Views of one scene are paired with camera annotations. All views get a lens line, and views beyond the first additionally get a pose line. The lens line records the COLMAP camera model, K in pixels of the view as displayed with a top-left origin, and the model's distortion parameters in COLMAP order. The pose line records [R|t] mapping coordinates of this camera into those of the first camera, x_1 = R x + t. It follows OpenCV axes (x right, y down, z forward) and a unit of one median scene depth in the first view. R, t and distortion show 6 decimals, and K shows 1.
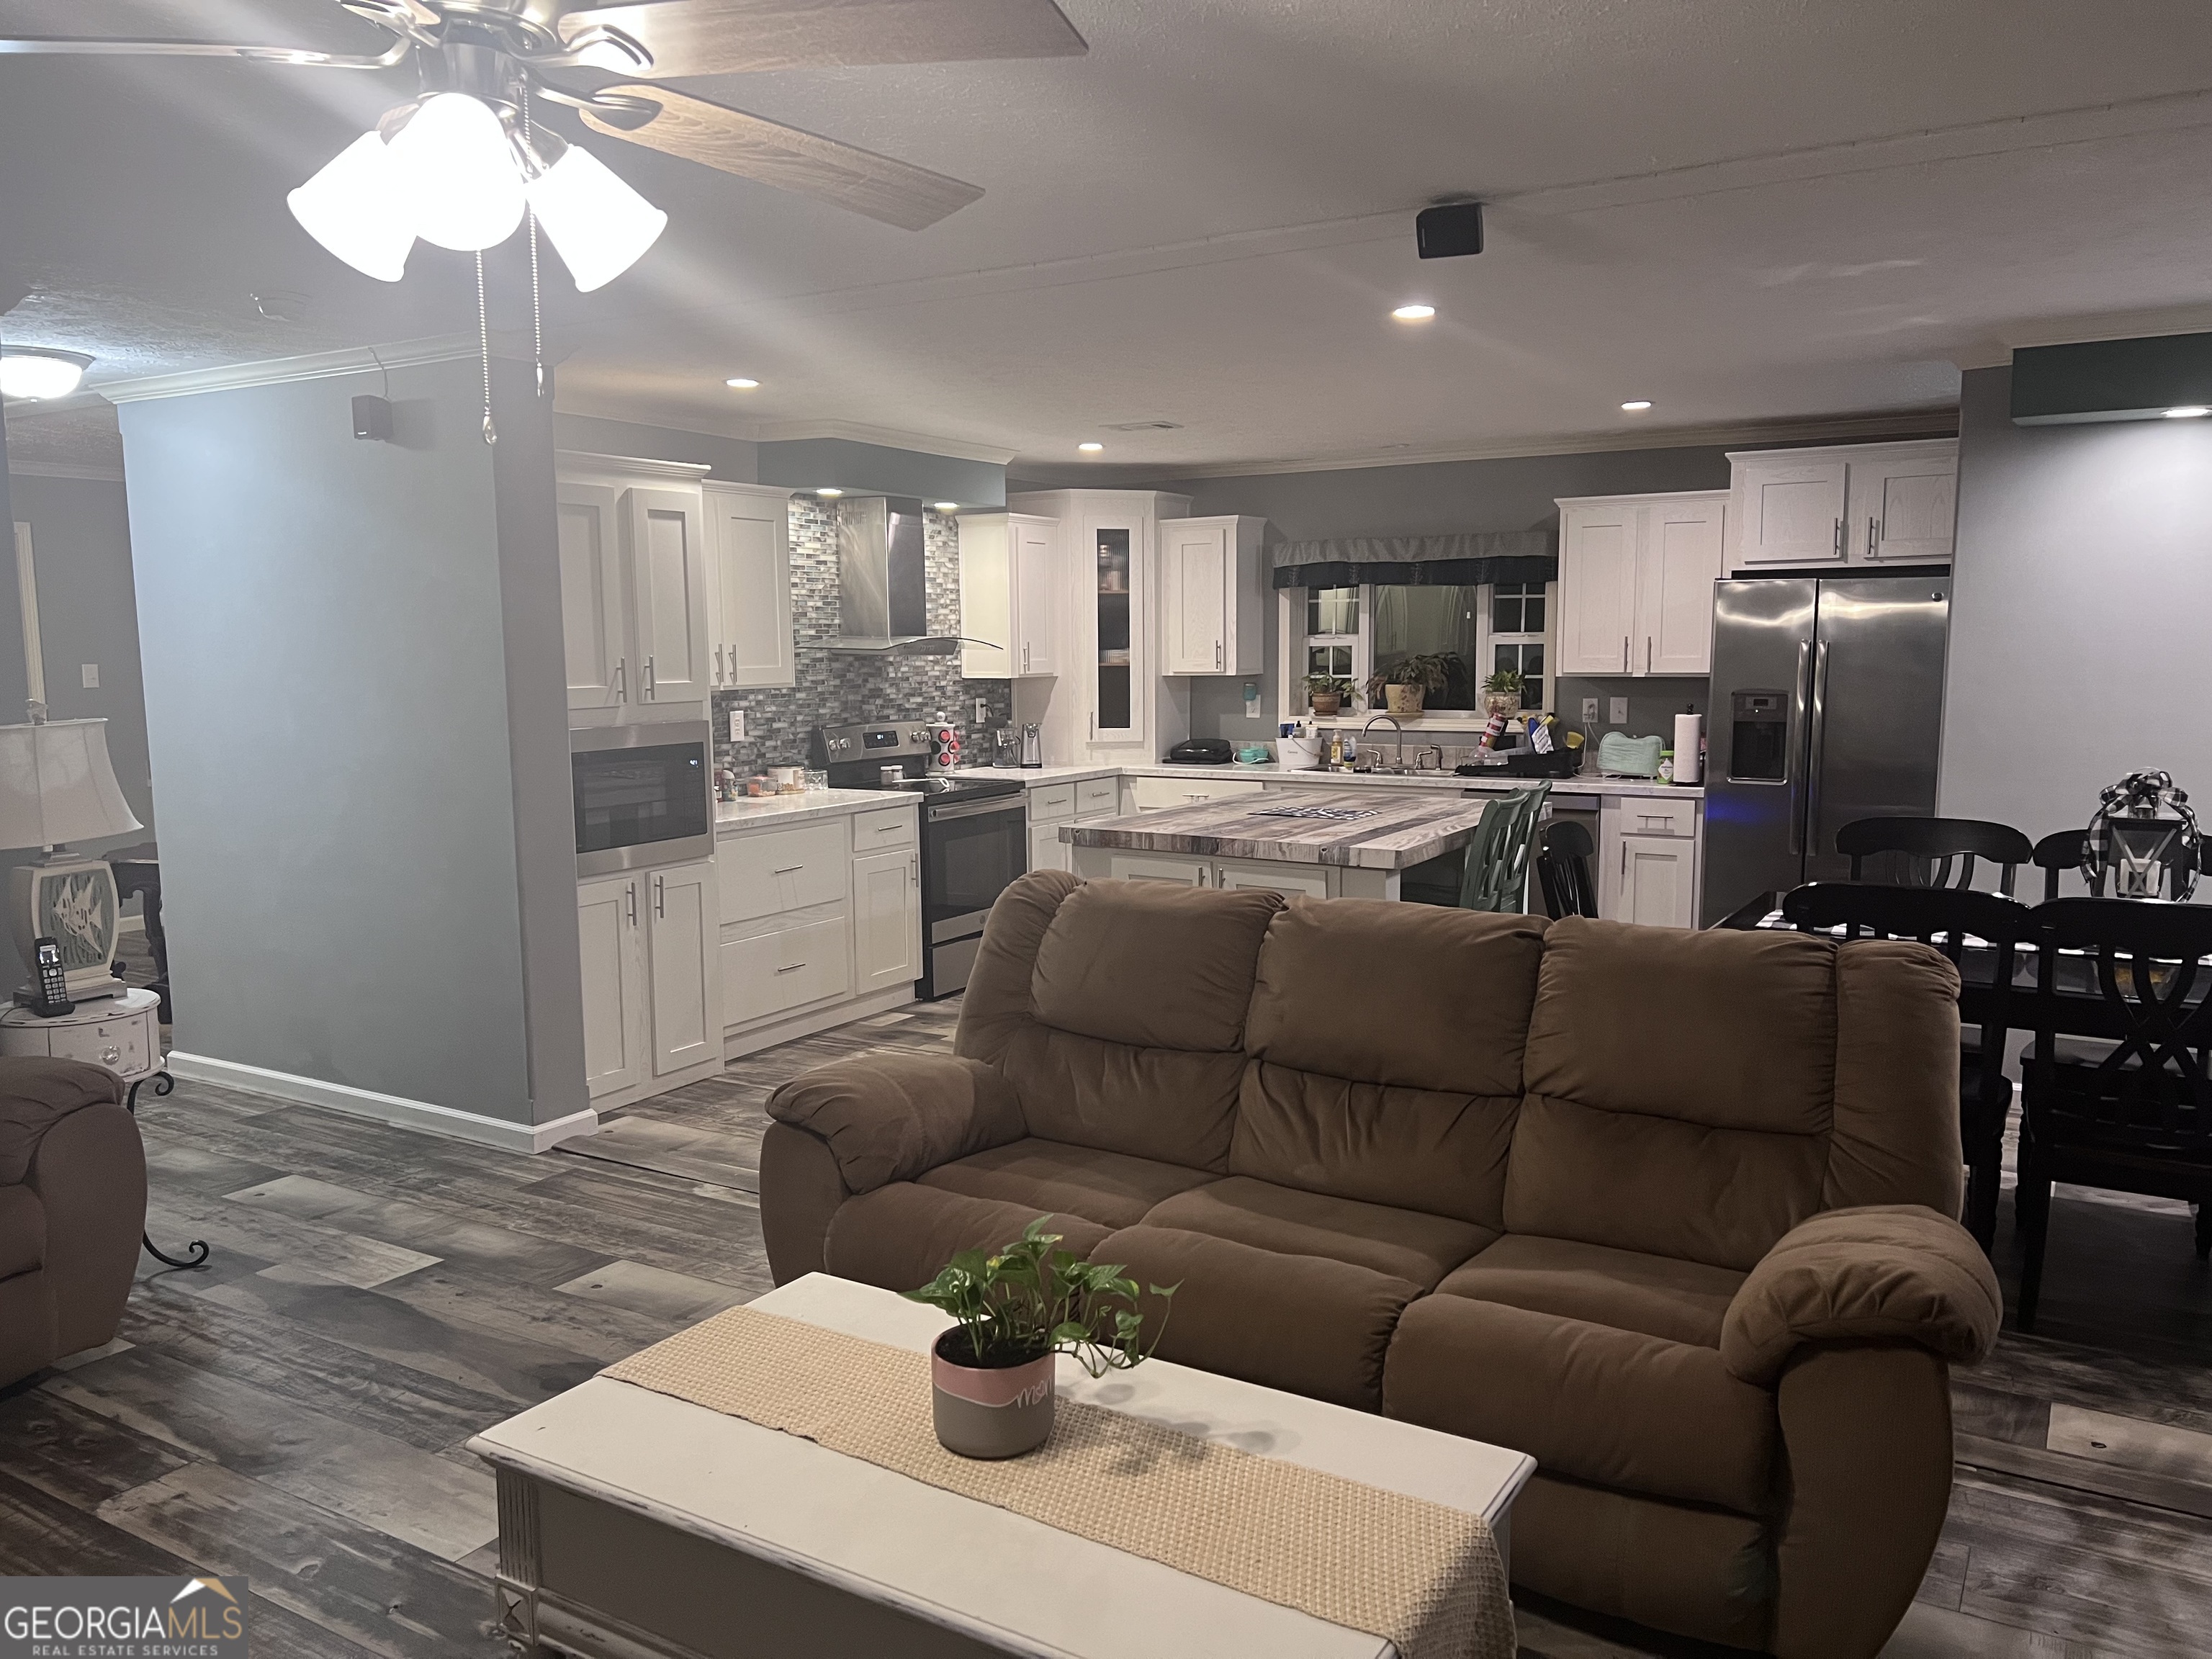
lens RADIAL K [[1650.5, 0, 1094.1], [0, 1650.5, 841.5], [0, 0, 1]] dist [0.075788, -0.065411]
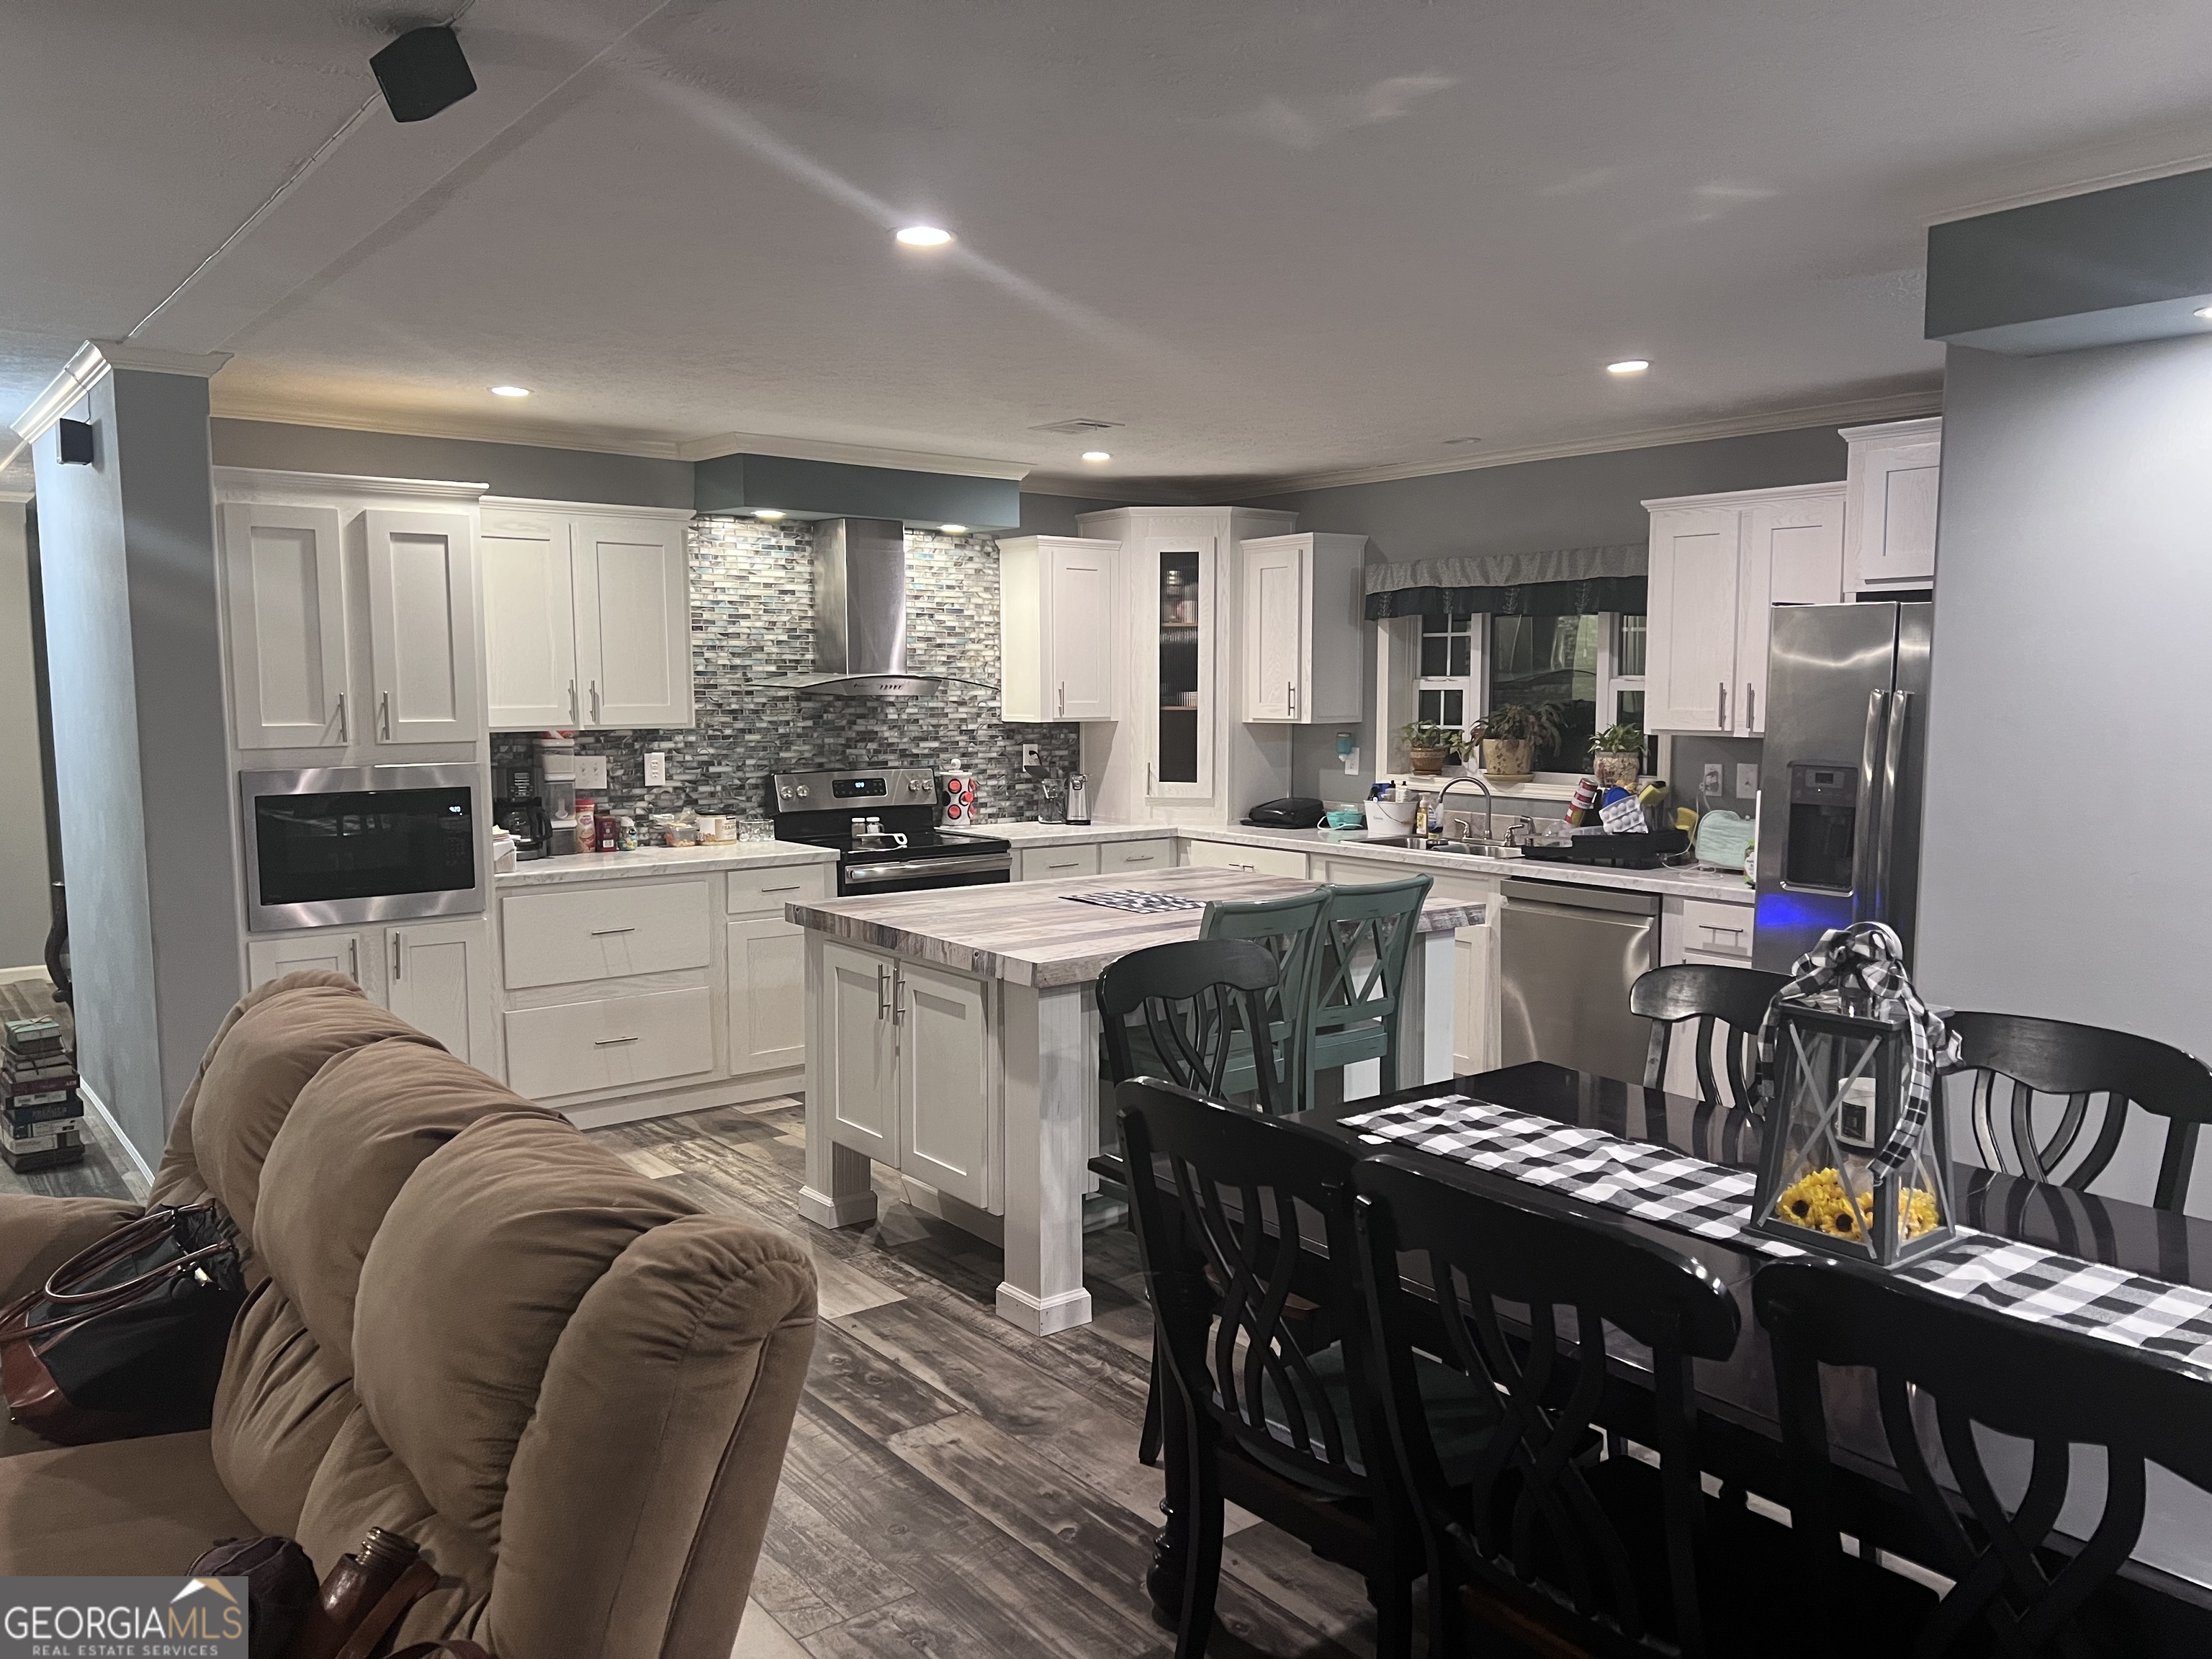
lens RADIAL K [[1650.5, 0, 1117.1], [0, 1650.5, 817.2], [0, 0, 1]] dist [0.075788, -0.065411]
pose [[0.936005, 0.037902, -0.349939, 0.305820], [-0.051094, 0.998286, -0.028541, -0.026253], [0.348258, 0.044594, 0.936338, 0.199752]]
